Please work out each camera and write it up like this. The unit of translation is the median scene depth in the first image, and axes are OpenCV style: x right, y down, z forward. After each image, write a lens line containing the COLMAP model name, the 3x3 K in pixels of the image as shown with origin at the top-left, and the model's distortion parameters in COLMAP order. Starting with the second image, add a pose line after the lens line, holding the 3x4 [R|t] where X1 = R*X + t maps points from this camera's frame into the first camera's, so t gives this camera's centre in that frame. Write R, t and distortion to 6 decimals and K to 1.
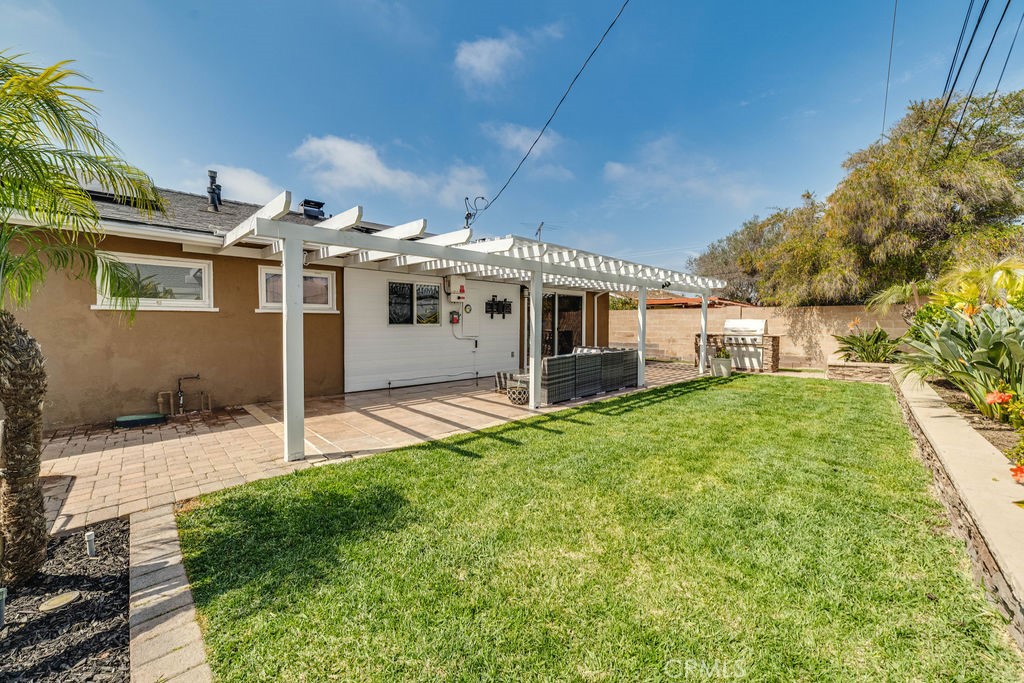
lens RADIAL K [[406.1, 0, 515.3], [0, 406.1, 341.0], [0, 0, 1]] dist [-0.002253, 0.000096]
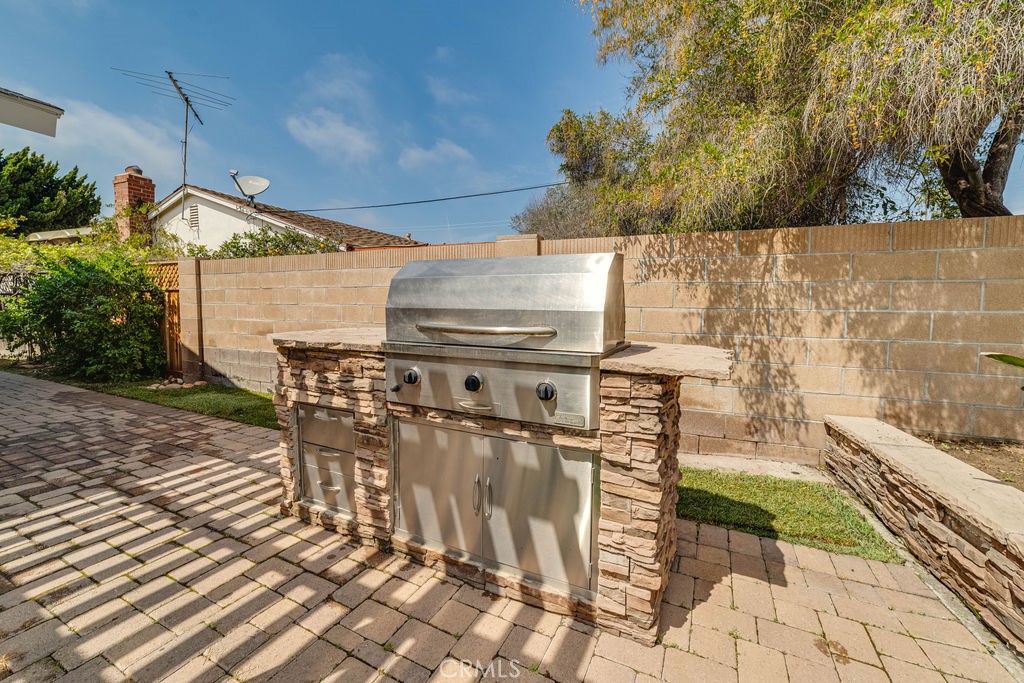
lens RADIAL K [[406.1, 0, 515.3], [0, 406.1, 341.0], [0, 0, 1]] dist [-0.002253, 0.000096]
pose [[0.949917, -0.006397, 0.312436, 0.595371], [-0.002907, 0.999566, 0.029302, -0.026427], [-0.312488, -0.028743, 0.949487, 0.966964]]
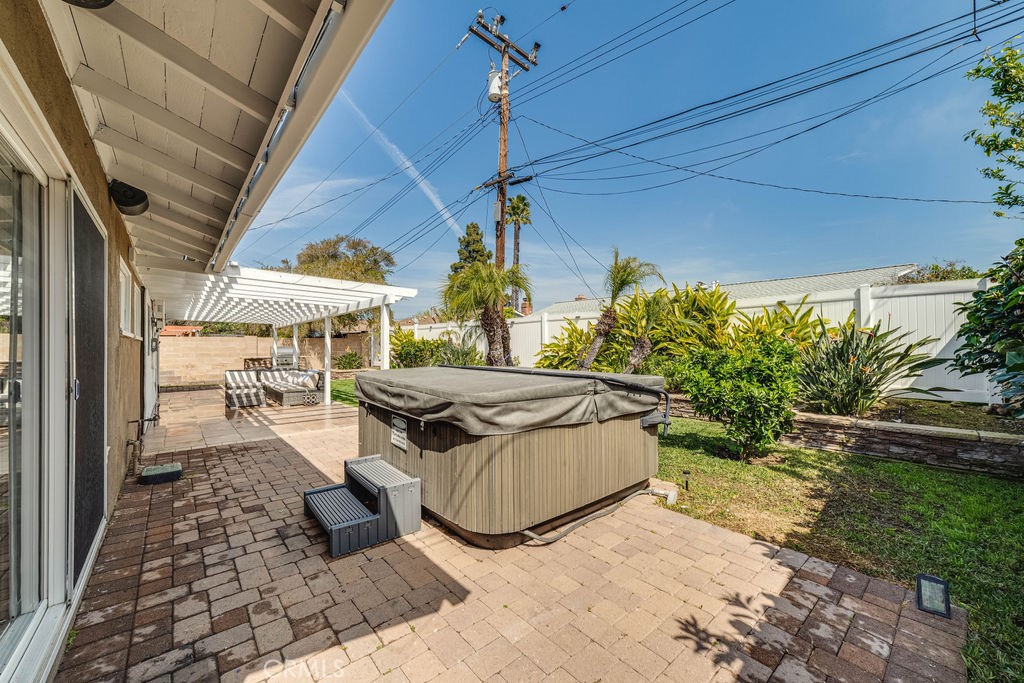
lens RADIAL K [[406.1, 0, 515.3], [0, 406.1, 341.0], [0, 0, 1]] dist [-0.002253, 0.000096]
pose [[0.075884, 0.008347, 0.997082, -0.903269], [0.053564, 0.998487, -0.012436, -0.012535], [-0.995677, 0.054351, 0.075323, 0.097633]]
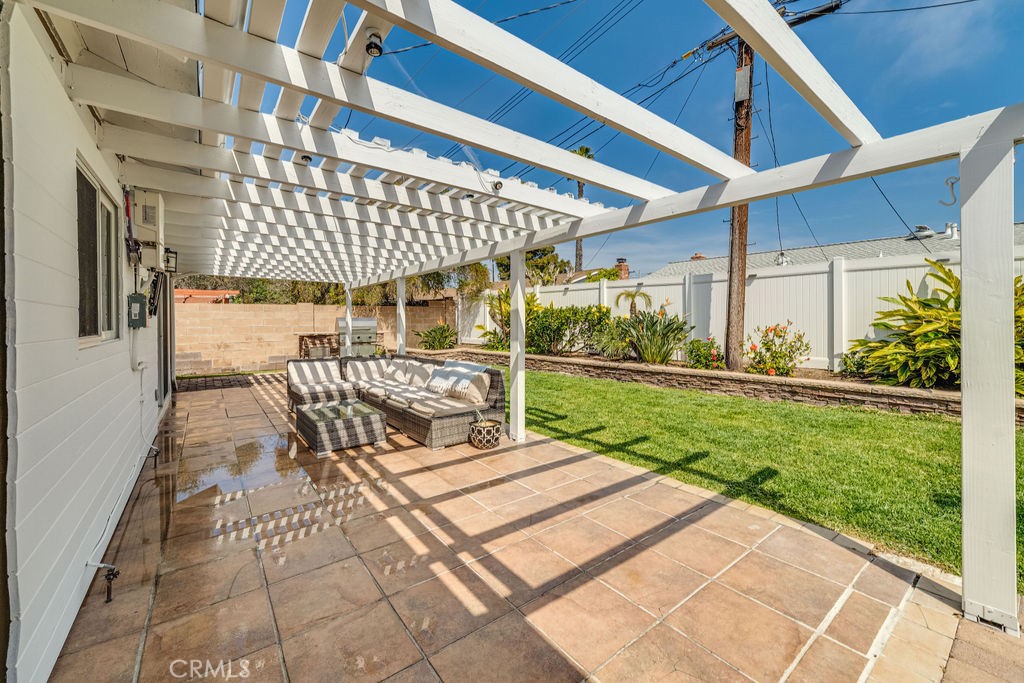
lens RADIAL K [[408.3, 0, 515.3], [0, 408.3, 318.9], [0, 0, 1]] dist [-0.000977, 0.000066]
pose [[0.128446, -0.004485, 0.991706, -0.414088], [0.053149, 0.998584, -0.002367, -0.030287], [-0.990291, 0.053012, 0.128502, 0.557542]]
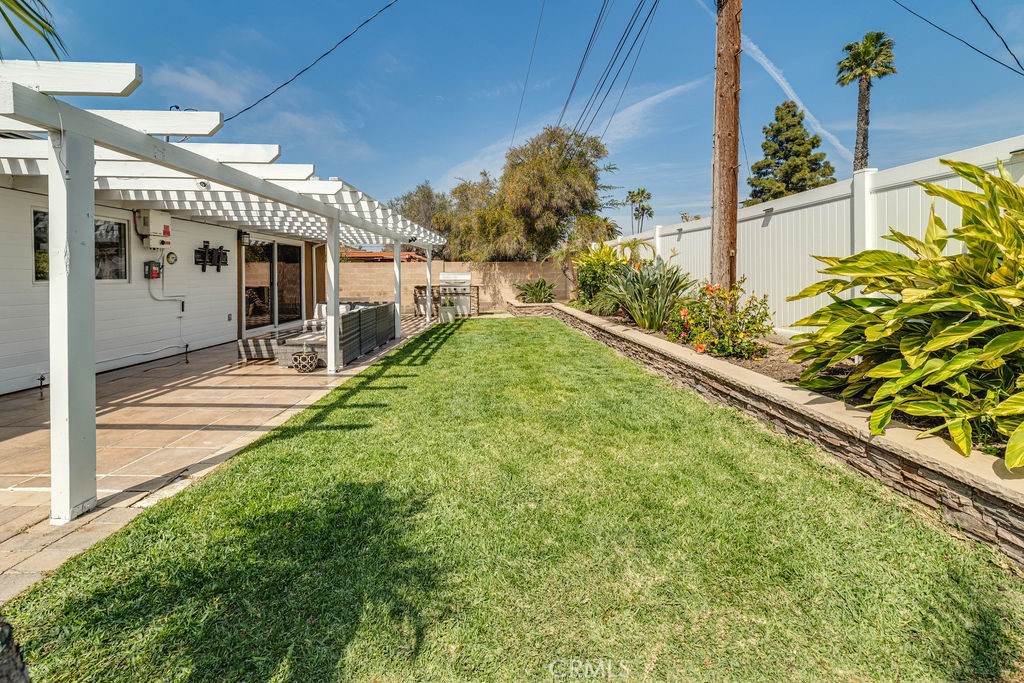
lens RADIAL K [[422.5, 0, 502.2], [0, 422.5, 276.1], [0, 0, 1]] dist [0.000757, 0.000482]
pose [[0.716577, -0.009045, 0.697450, -0.202483], [0.040921, 0.998739, -0.029090, -0.001288], [-0.696307, 0.049385, 0.716043, 0.049758]]
